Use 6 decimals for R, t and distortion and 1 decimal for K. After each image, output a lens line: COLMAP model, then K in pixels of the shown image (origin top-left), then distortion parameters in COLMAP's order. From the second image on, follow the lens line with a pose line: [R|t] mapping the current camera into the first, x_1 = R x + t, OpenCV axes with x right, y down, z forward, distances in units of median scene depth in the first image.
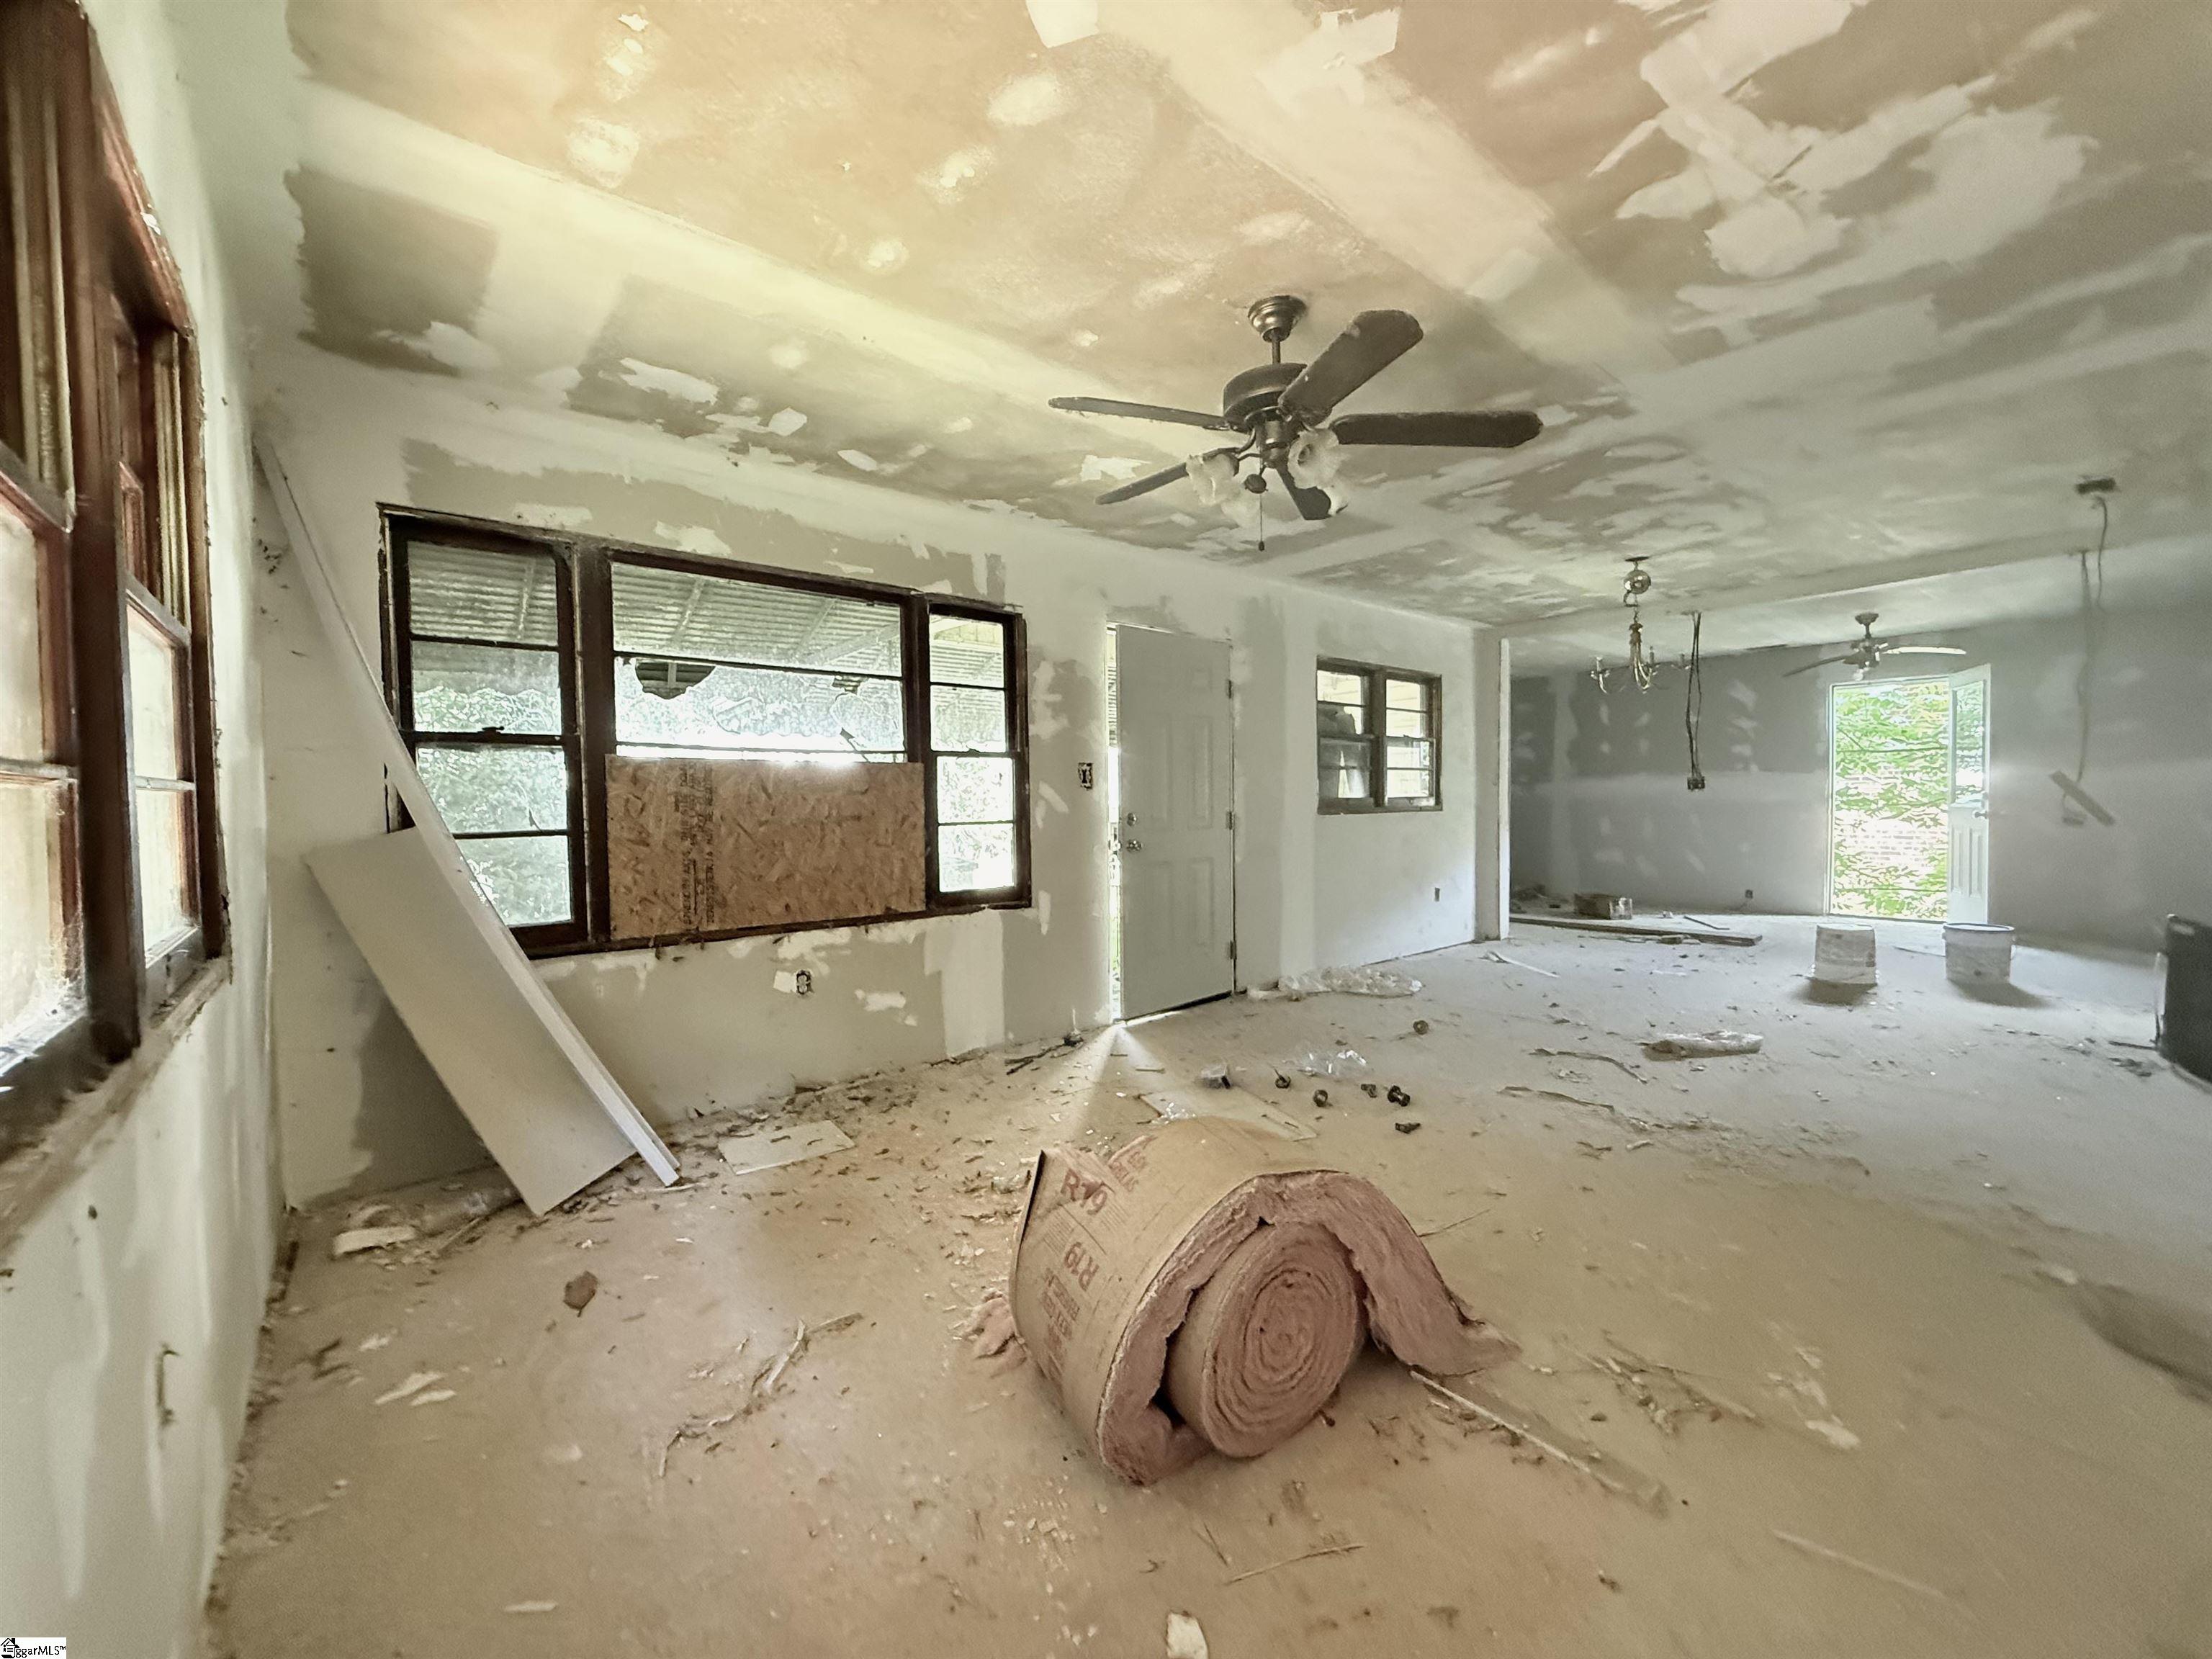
lens RADIAL K [[883.9, 0, 1100.5], [0, 883.9, 831.4], [0, 0, 1]] dist [-0.000293, 0.000343]
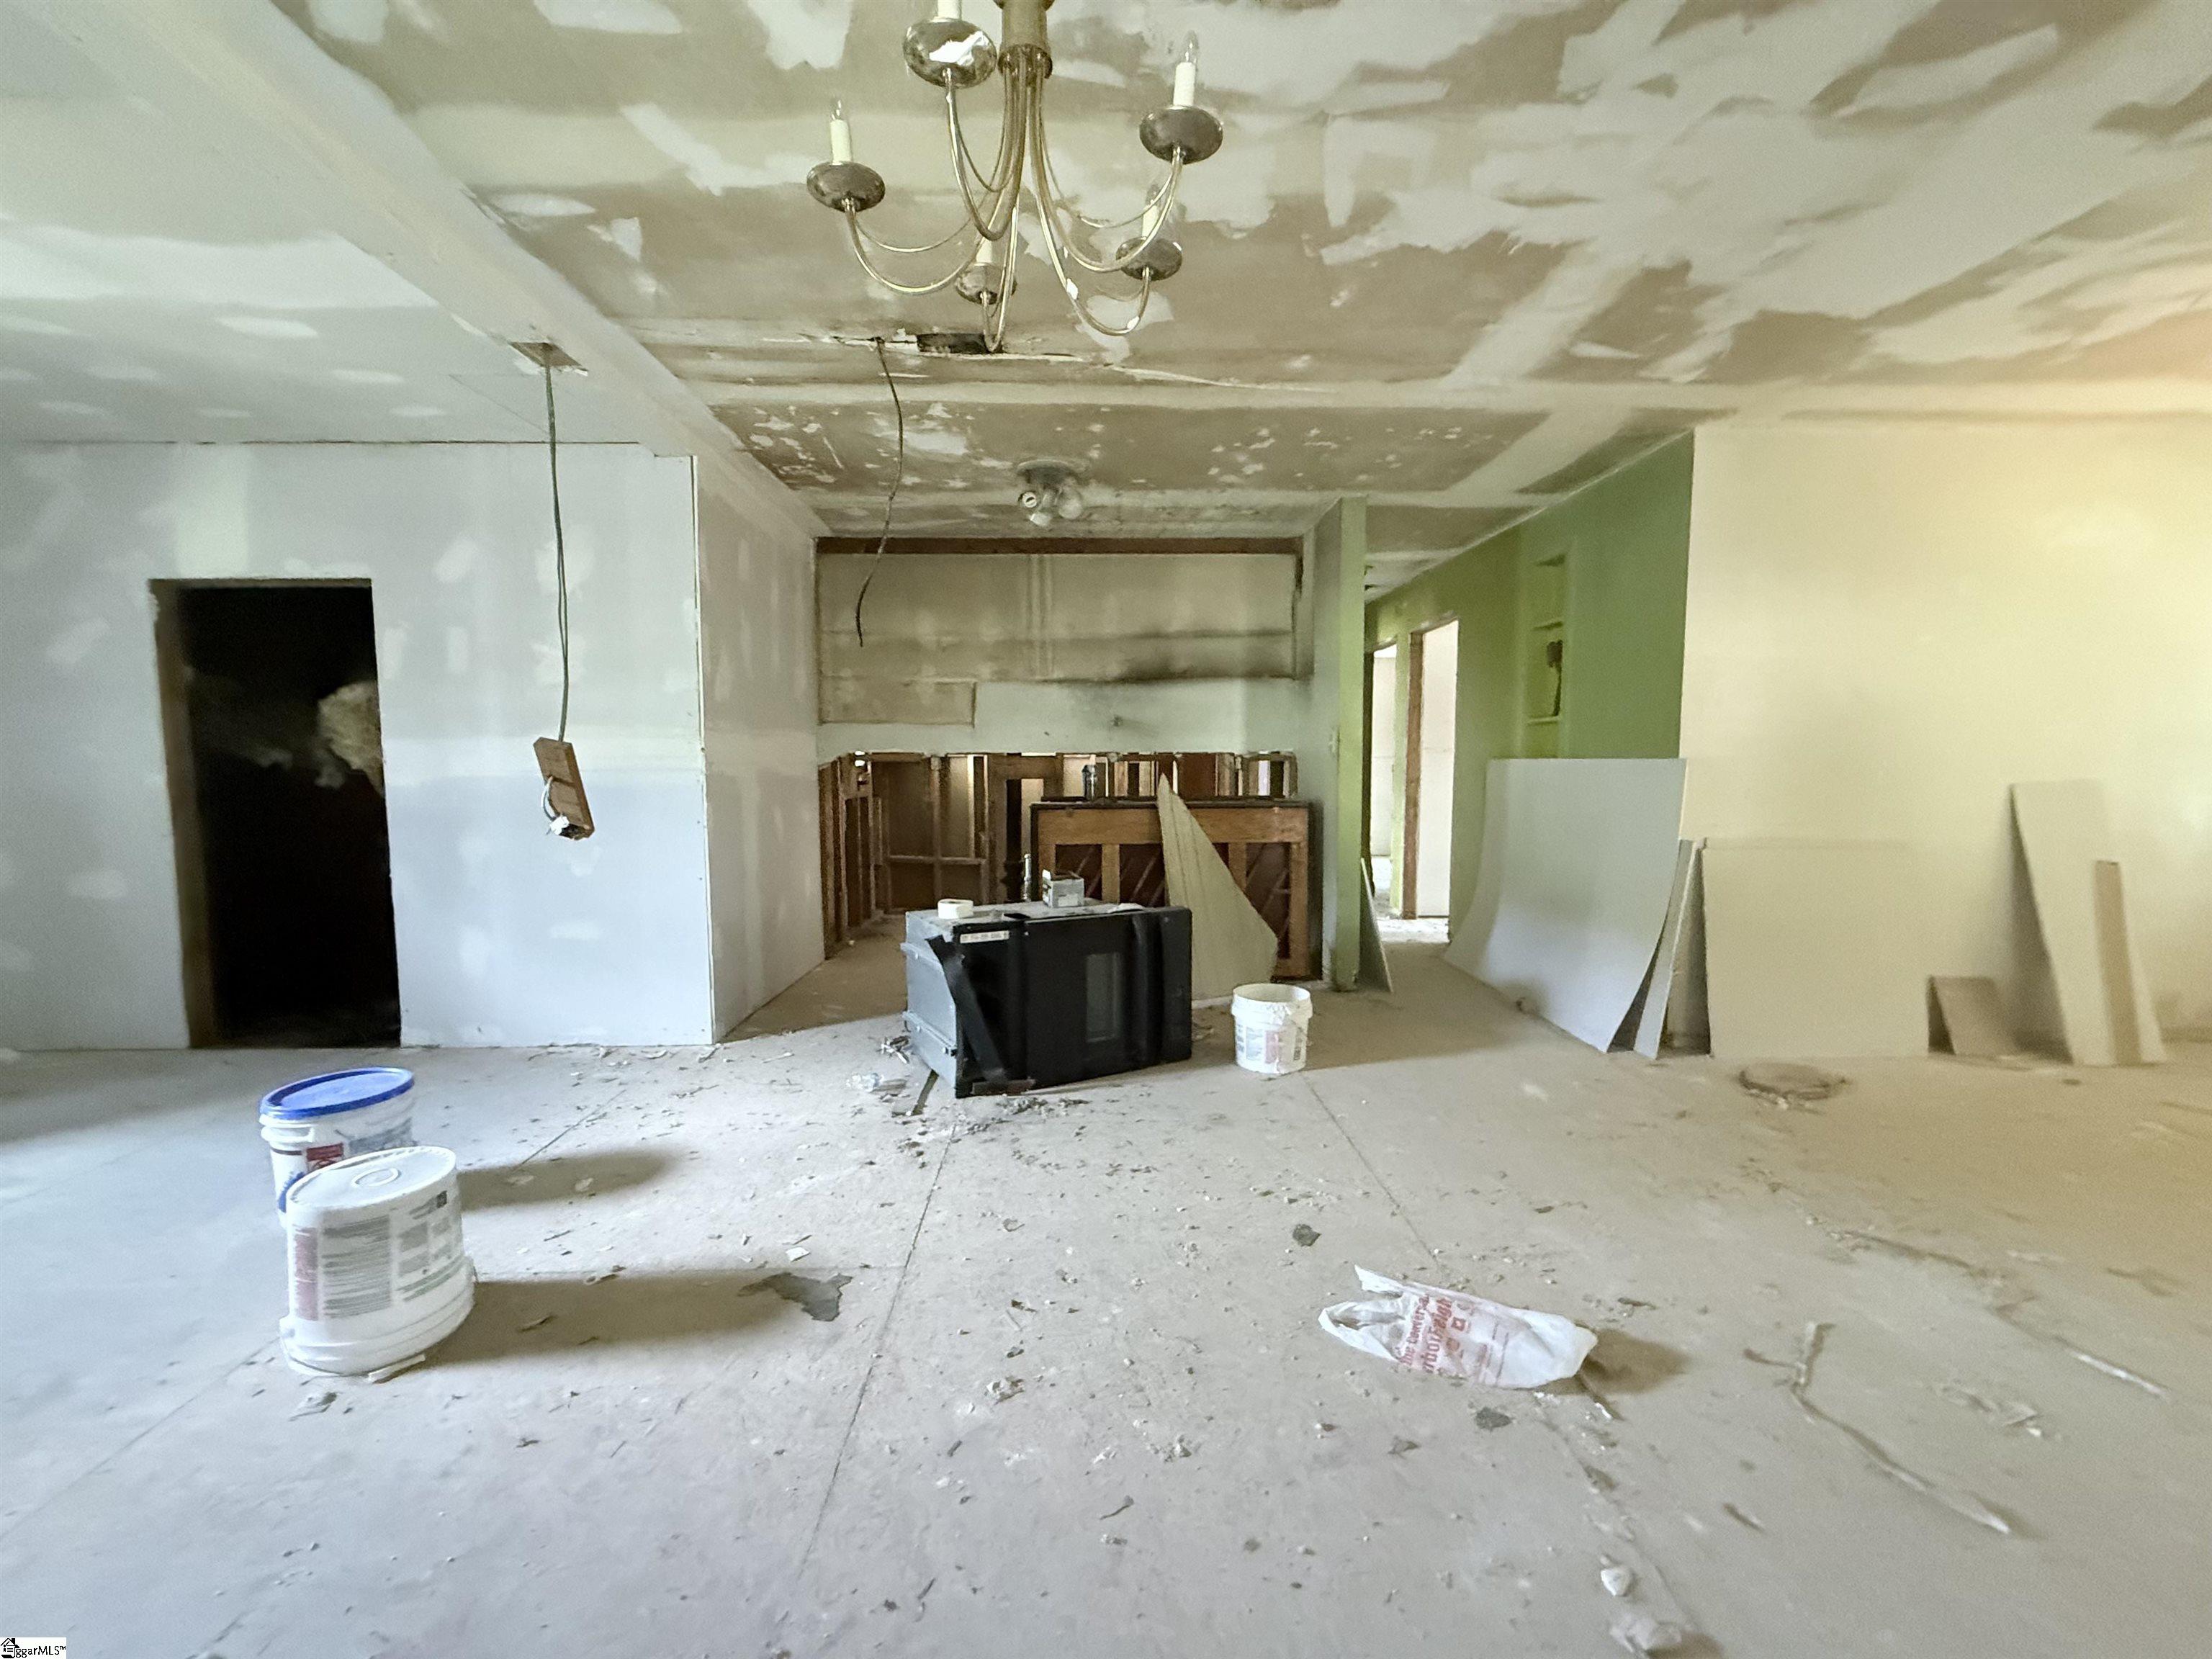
lens RADIAL K [[883.9, 0, 1100.5], [0, 883.9, 831.4], [0, 0, 1]] dist [-0.000293, 0.000343]
pose [[-0.783541, -0.026723, 0.620765, 0.498958], [0.040523, 0.994750, 0.093972, -0.053051], [-0.620017, 0.098787, -0.778344, 1.285738]]
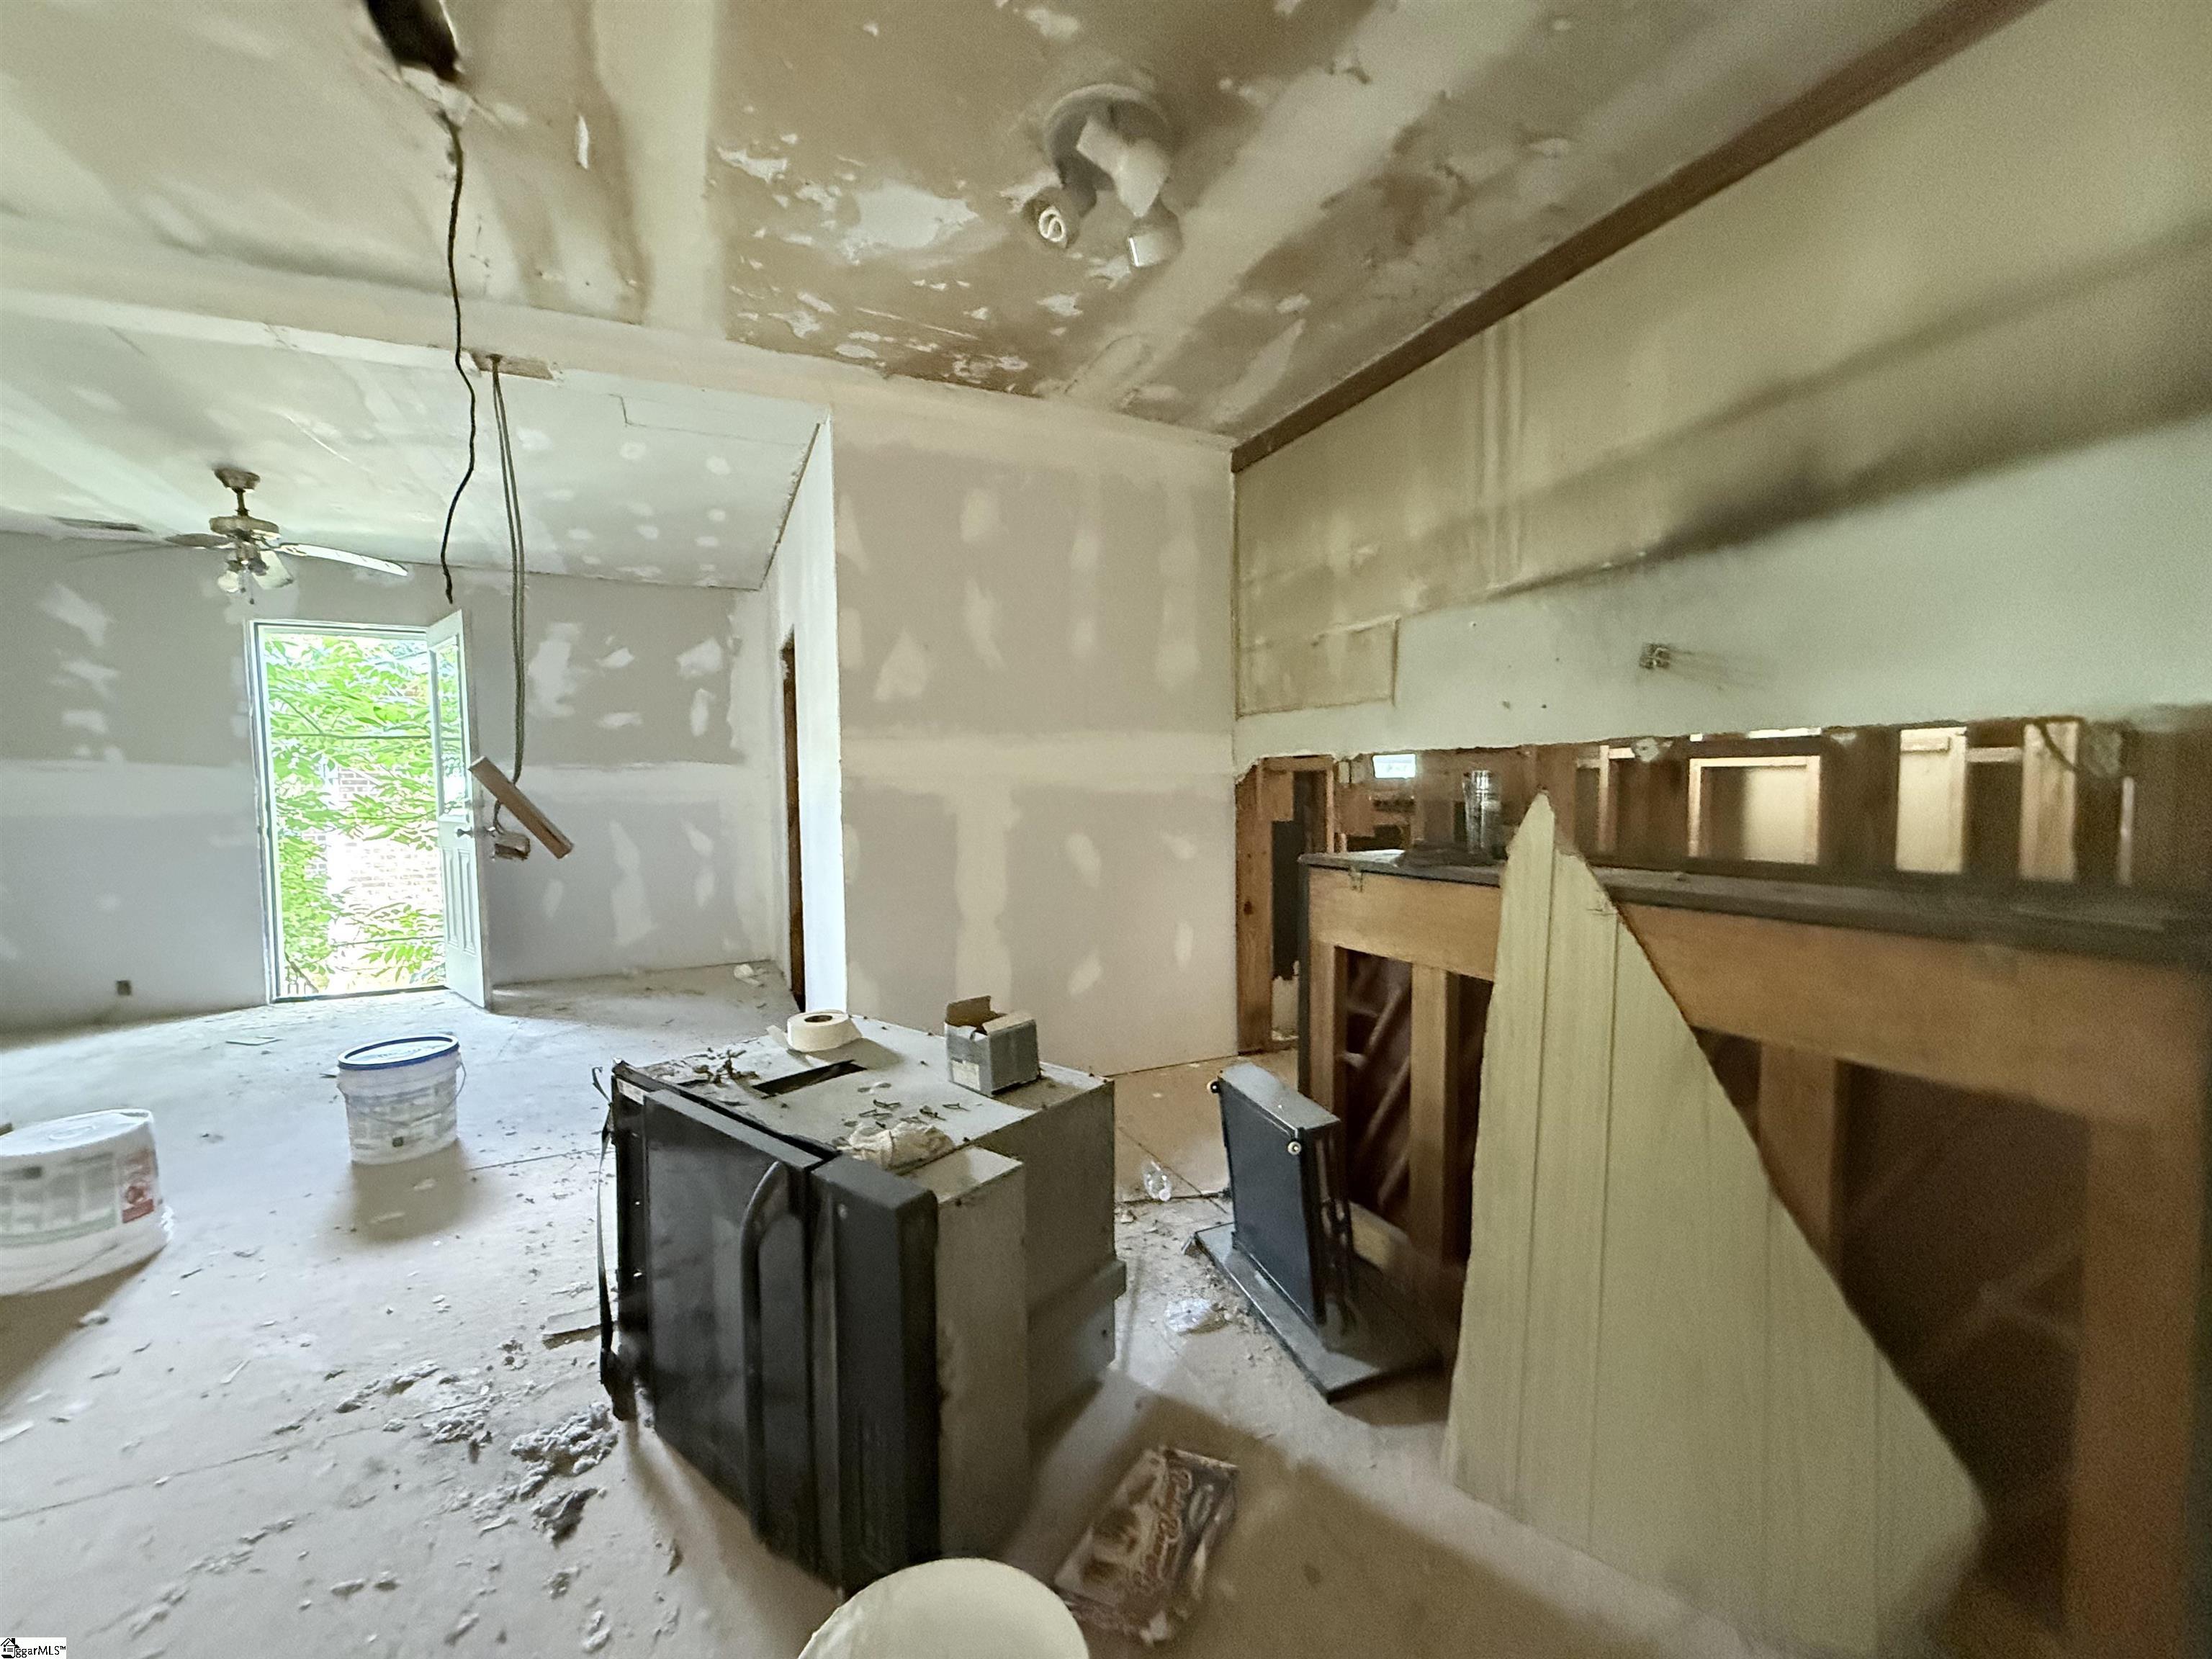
lens RADIAL K [[883.9, 0, 1100.5], [0, 883.9, 831.4], [0, 0, 1]] dist [-0.000293, 0.000343]
pose [[0.256702, -0.036225, 0.965812, 0.688553], [0.044800, 0.998669, 0.025550, -0.022365], [-0.965452, 0.036710, 0.257983, 0.521211]]
